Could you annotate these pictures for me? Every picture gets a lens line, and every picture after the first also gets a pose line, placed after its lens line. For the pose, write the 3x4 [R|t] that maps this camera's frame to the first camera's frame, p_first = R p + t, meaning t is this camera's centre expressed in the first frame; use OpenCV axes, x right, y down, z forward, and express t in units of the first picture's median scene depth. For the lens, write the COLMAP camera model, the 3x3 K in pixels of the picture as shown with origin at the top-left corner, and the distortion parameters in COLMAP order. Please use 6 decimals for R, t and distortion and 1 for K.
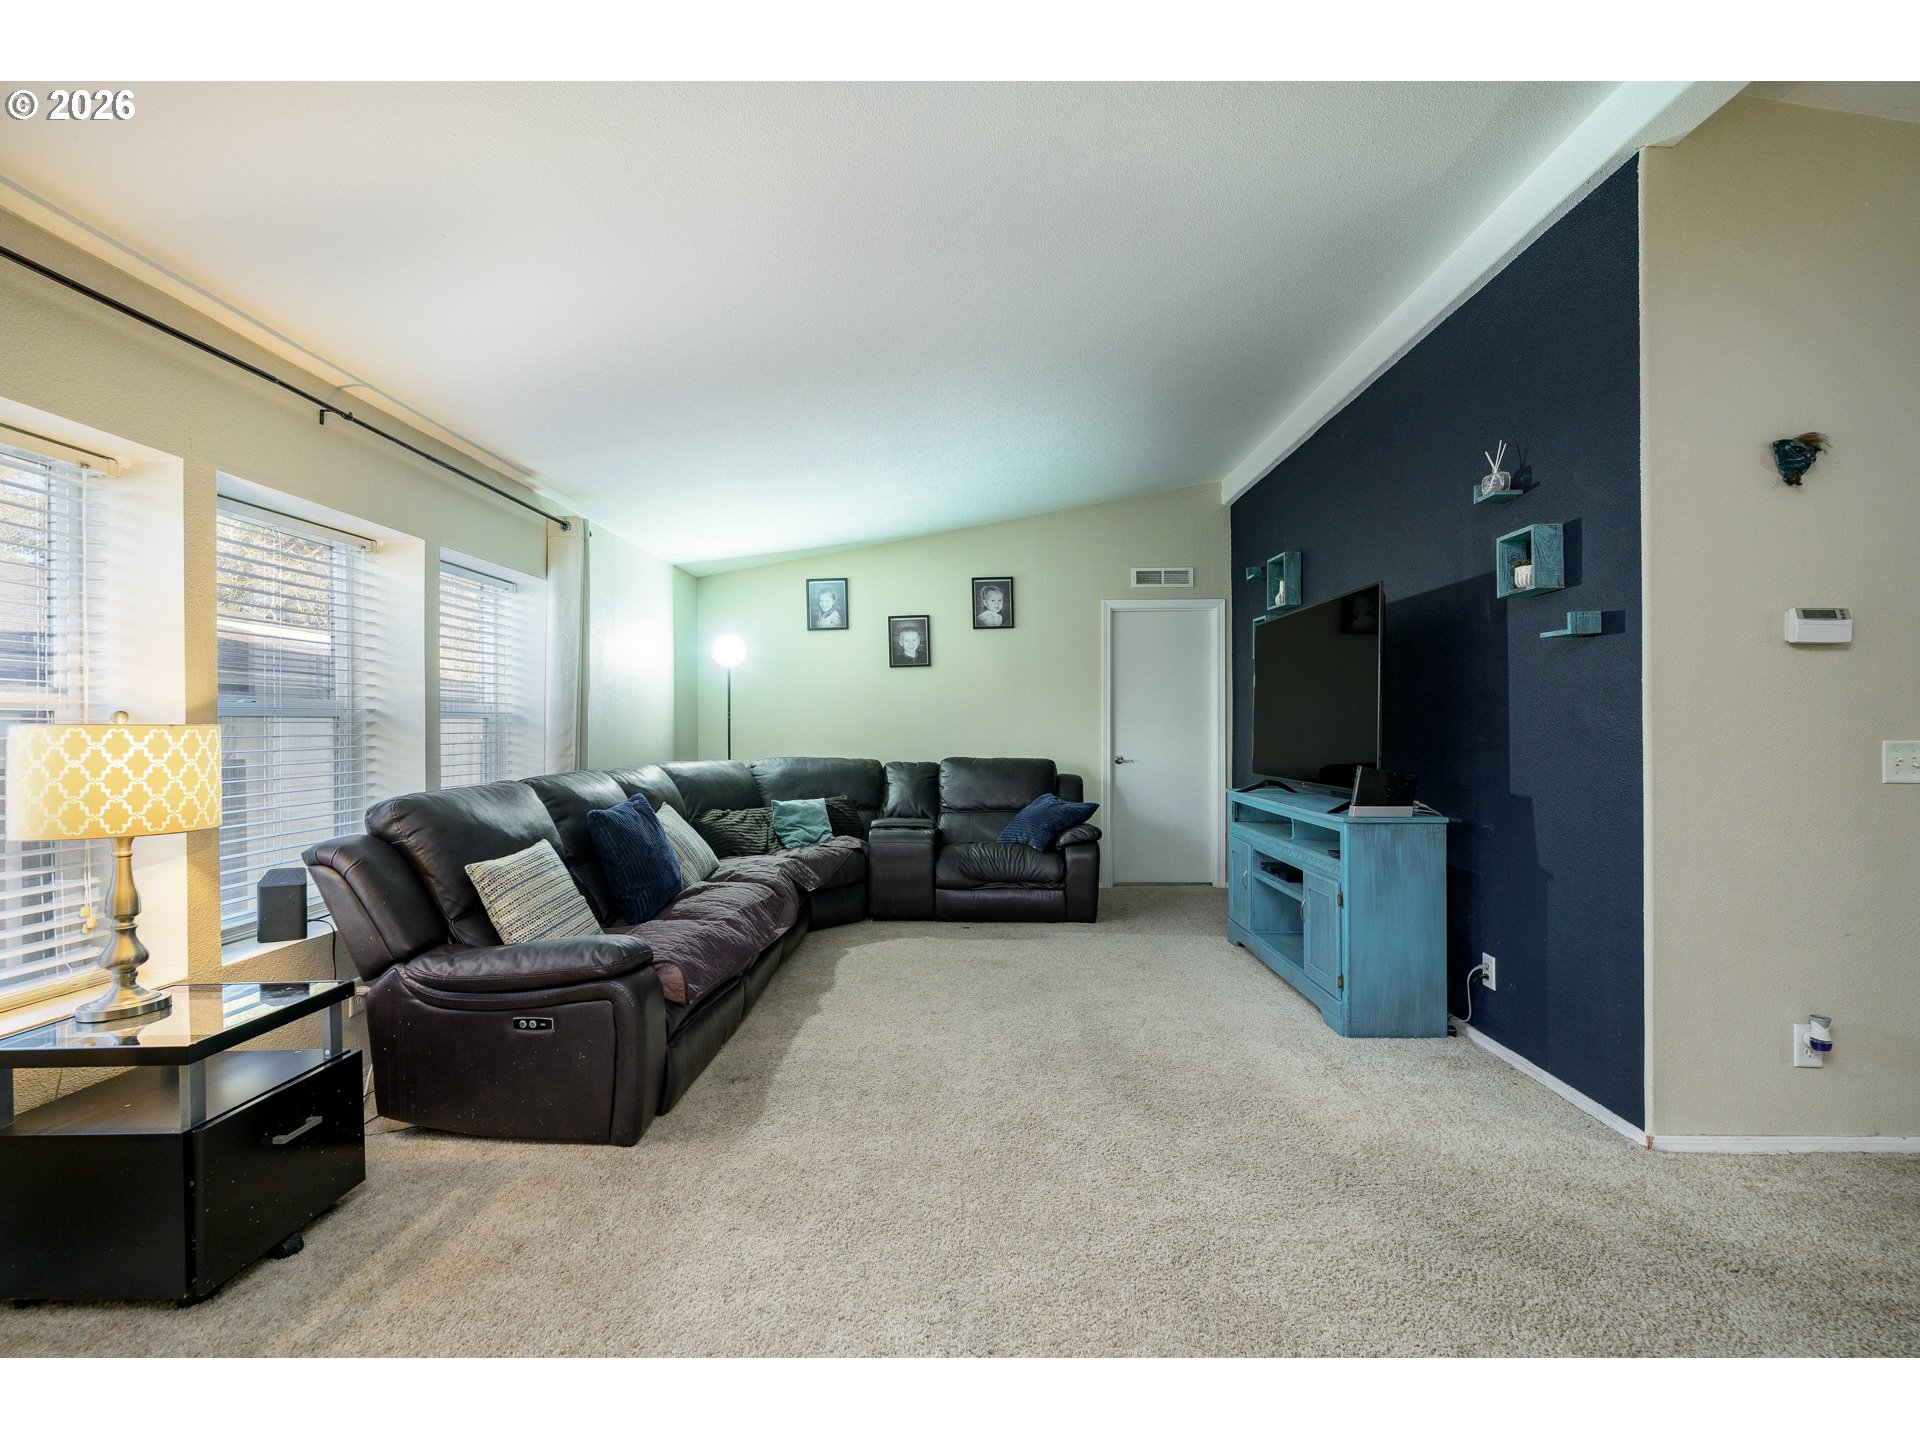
lens RADIAL K [[891.8, 0, 960.3], [0, 891.8, 725.7], [0, 0, 1]] dist [-0.002340, -0.000215]
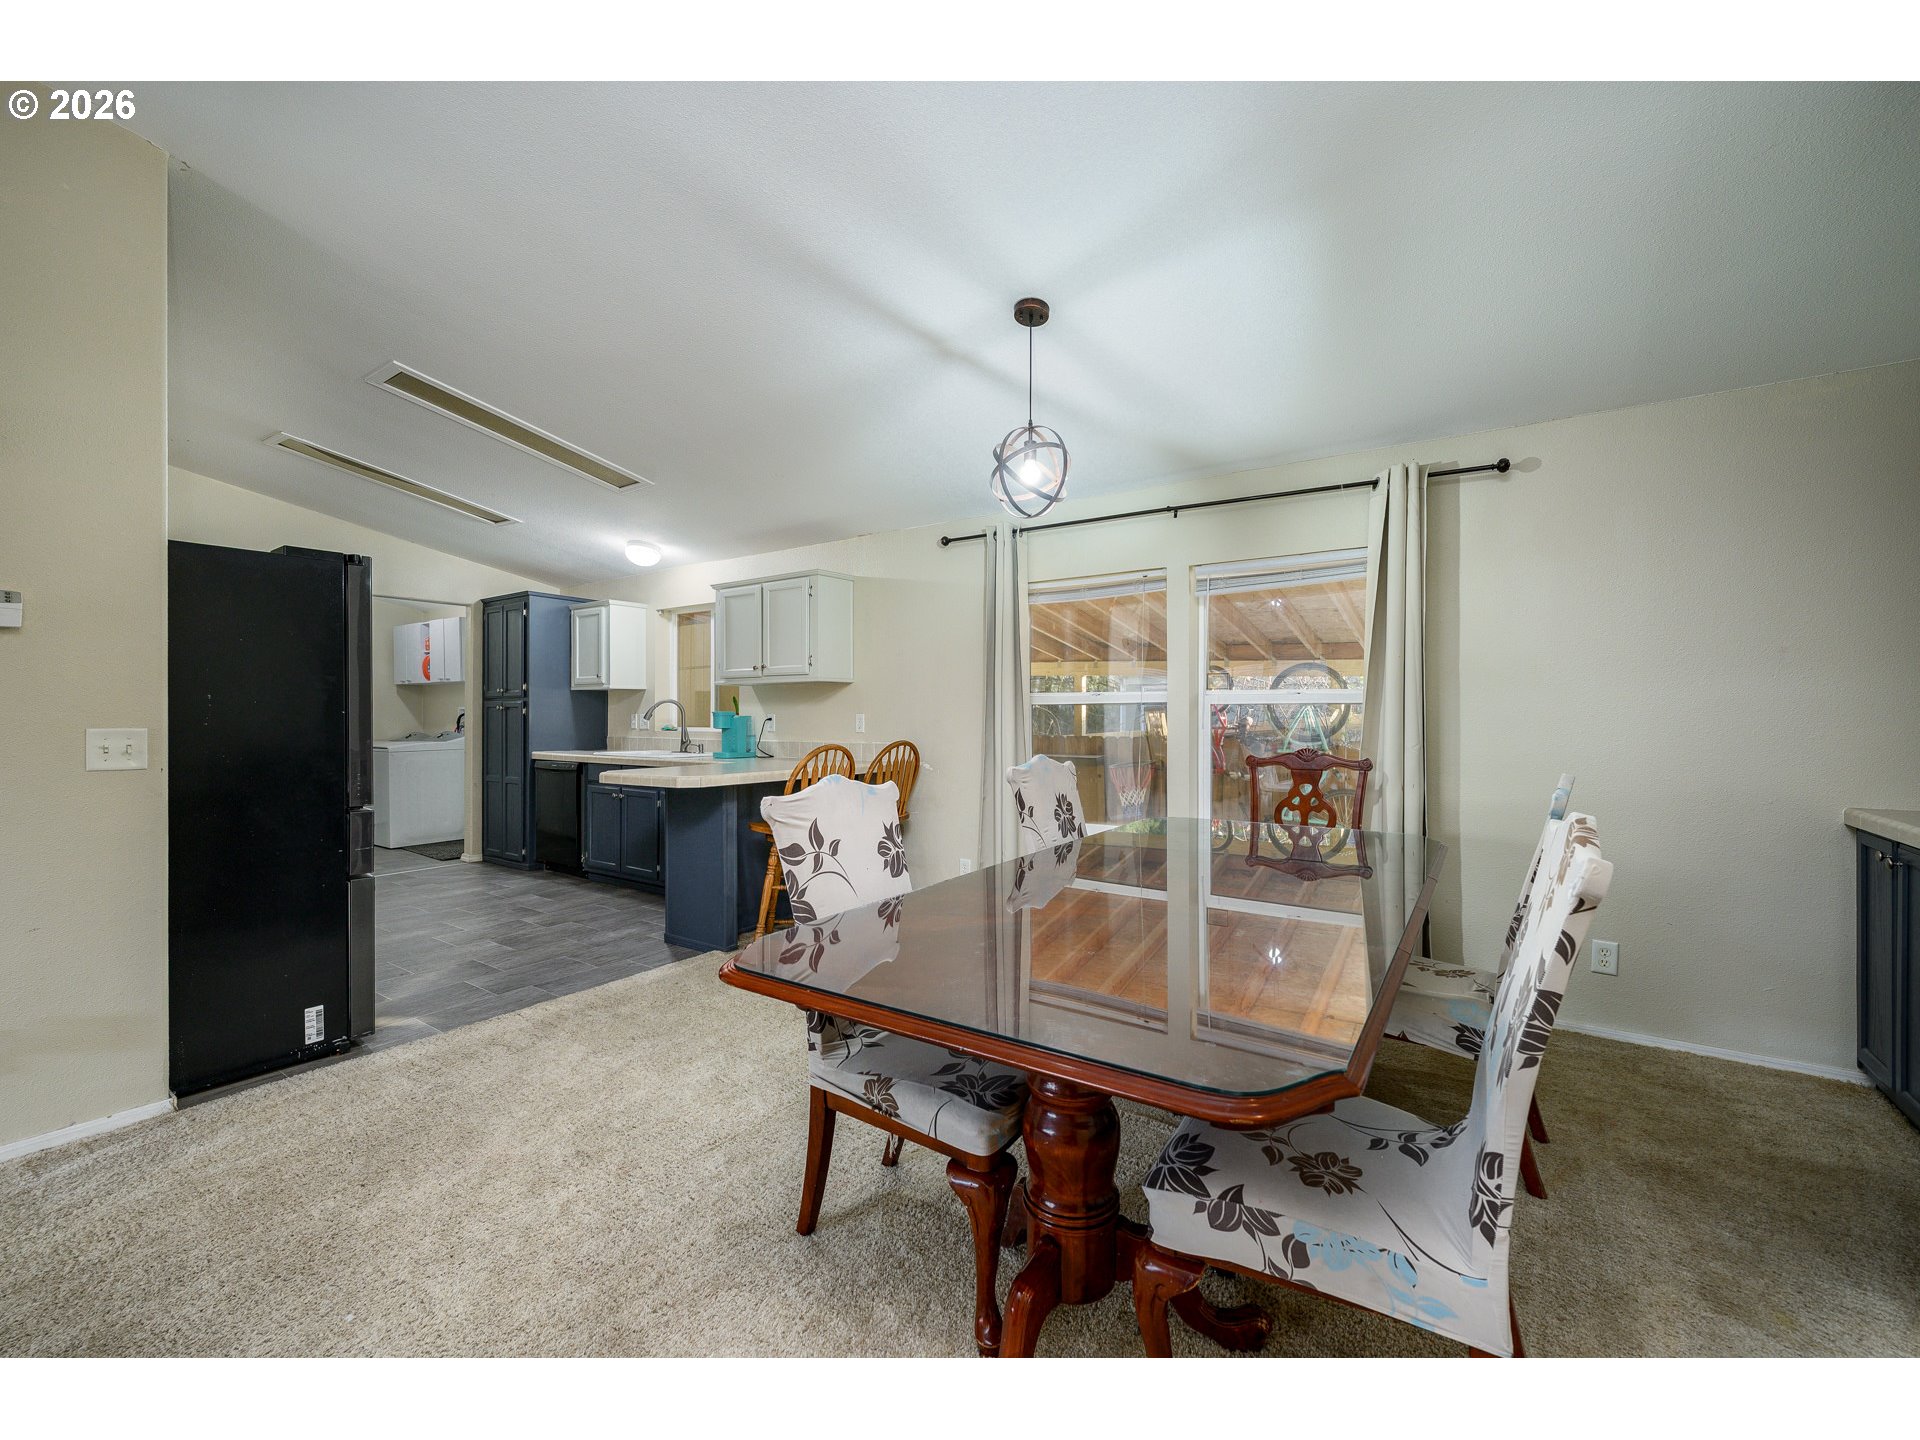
lens RADIAL K [[803.6, 0, 959.8], [0, 803.6, 709.8], [0, 0, 1]] dist [-0.002164, -0.000422]
pose [[0.560849, 0.008128, 0.827878, 0.383806], [-0.003182, 0.999966, -0.007662, -0.000316], [-0.827912, 0.001663, 0.560855, -0.148125]]
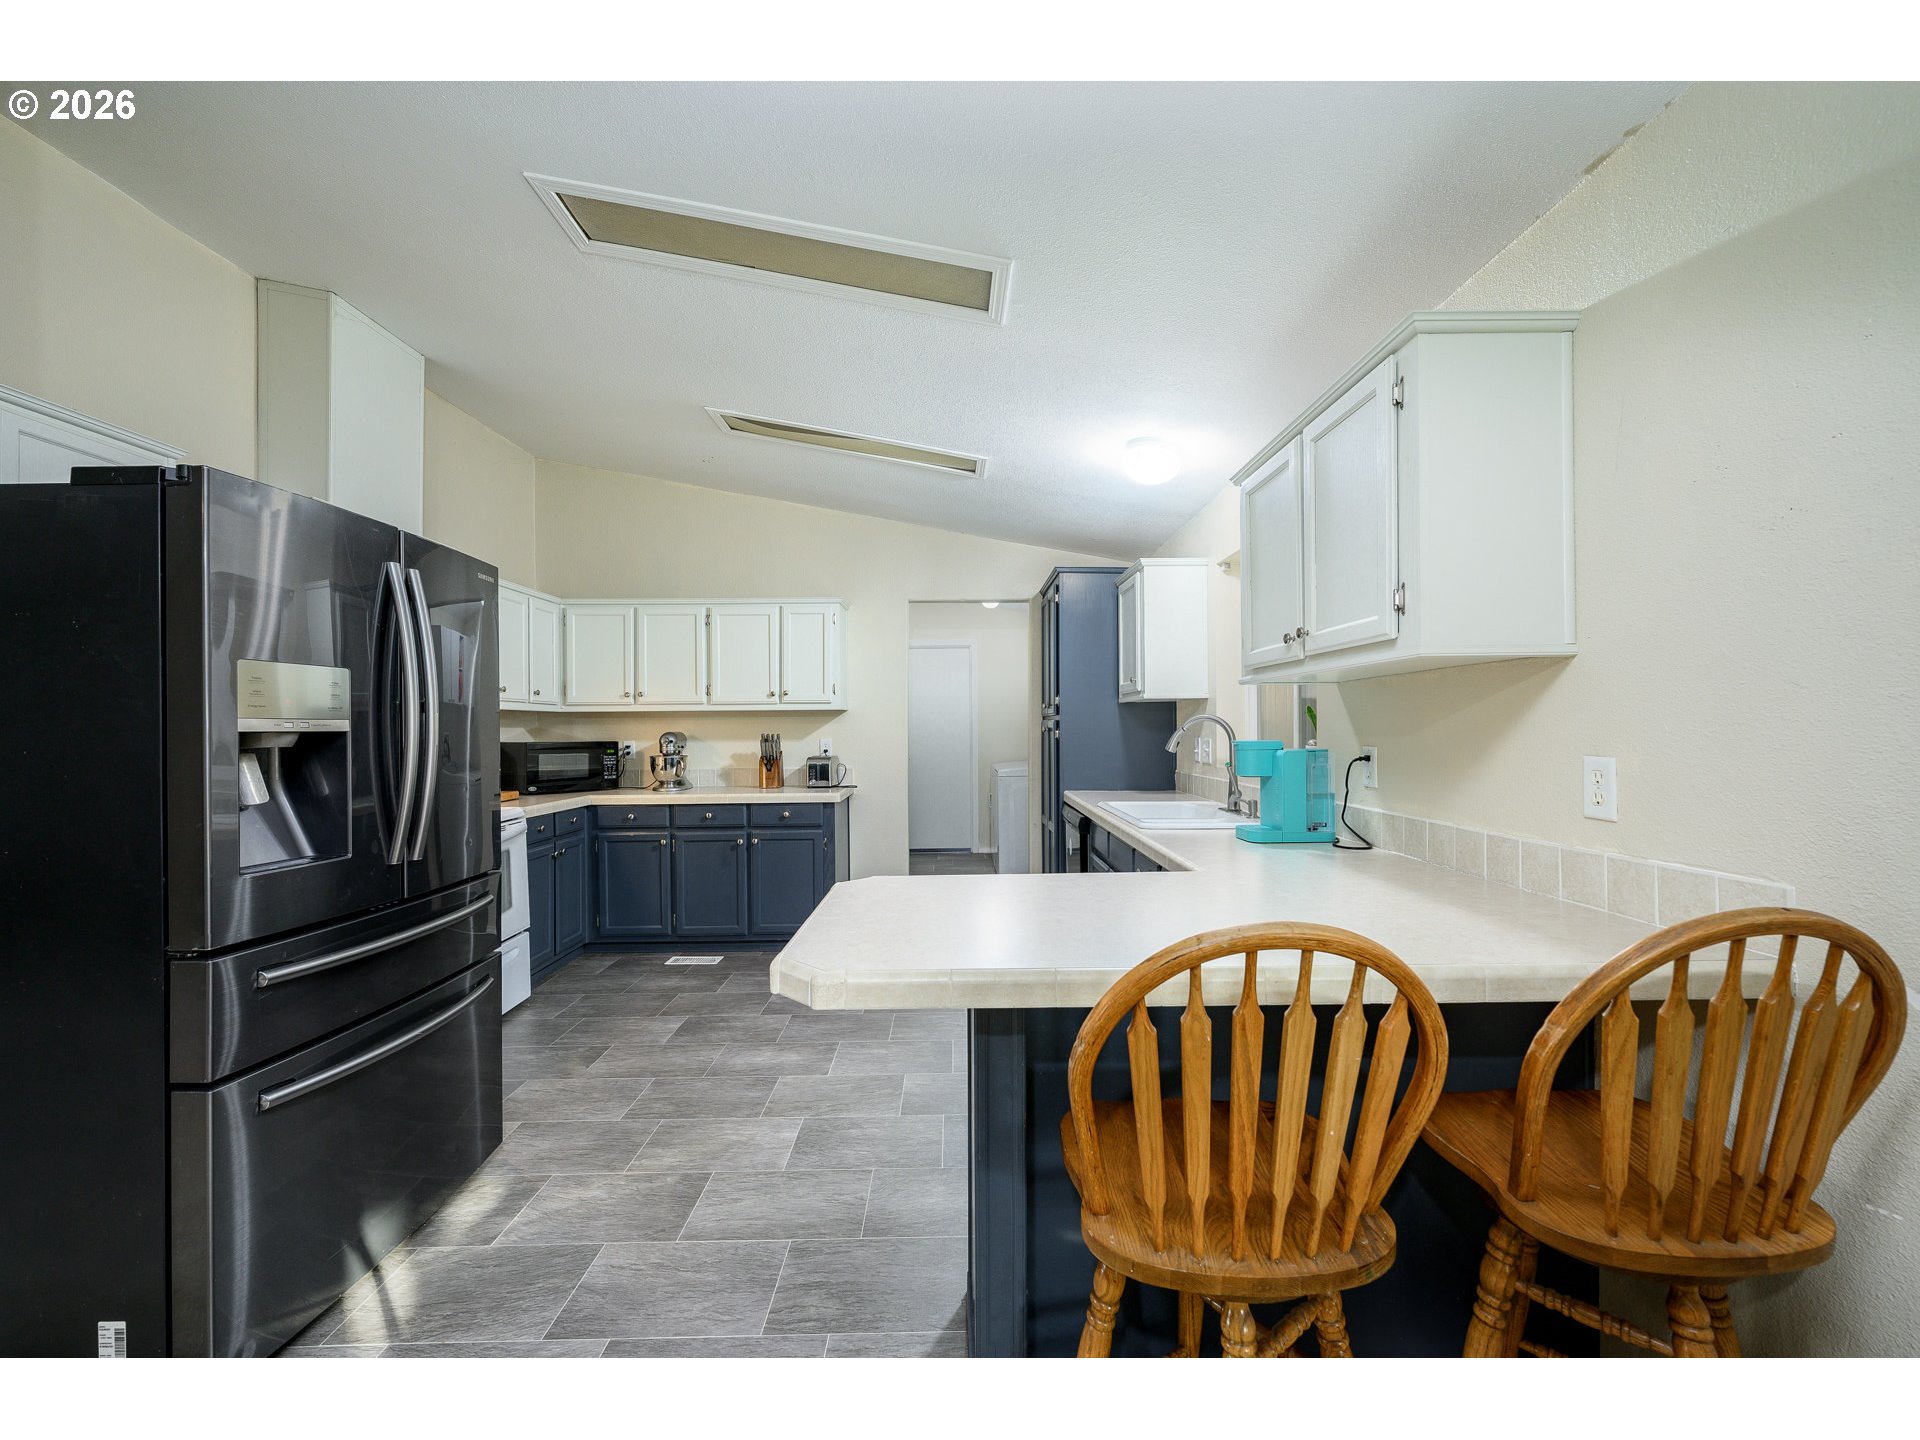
lens RADIAL K [[782.1, 0, 960.0], [0, 782.1, 720.0], [0, 0, 1]] dist [-0.003408, -0.000320]
pose [[0.999470, -0.005918, 0.032008, 0.851220], [0.006155, 0.999954, -0.007312, -0.014196], [-0.031963, 0.007505, 0.999461, 0.198994]]
